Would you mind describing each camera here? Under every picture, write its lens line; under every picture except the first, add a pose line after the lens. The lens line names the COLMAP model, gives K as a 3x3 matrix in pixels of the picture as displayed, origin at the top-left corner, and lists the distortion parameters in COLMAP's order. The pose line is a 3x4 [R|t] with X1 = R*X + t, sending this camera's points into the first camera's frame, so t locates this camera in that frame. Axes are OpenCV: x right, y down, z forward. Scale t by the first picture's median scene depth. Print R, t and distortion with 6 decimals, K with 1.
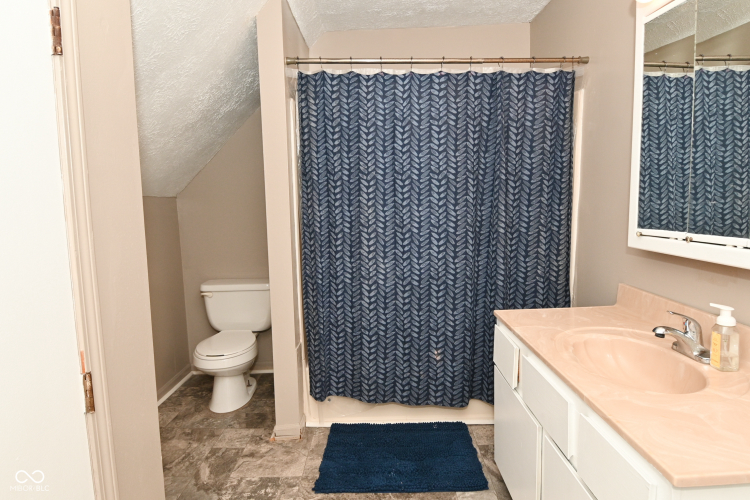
lens RADIAL K [[416.0, 0, 376.8], [0, 416.0, 247.2], [0, 0, 1]] dist [0.003646, -0.001041]
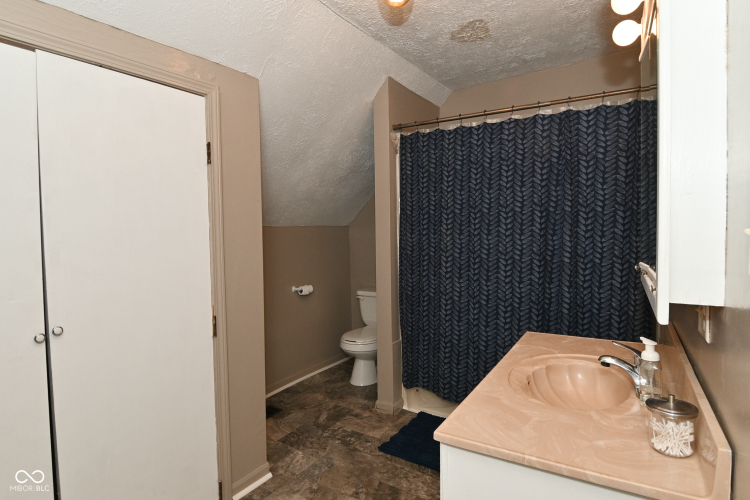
lens RADIAL K [[397.7, 0, 375.4], [0, 397.7, 248.9], [0, 0, 1]] dist [0.005885, -0.015550]
pose [[0.838869, 0.033775, -0.543285, 0.444115], [-0.064707, 0.997184, -0.037919, 0.000724], [0.540474, 0.066963, 0.838692, -0.093140]]
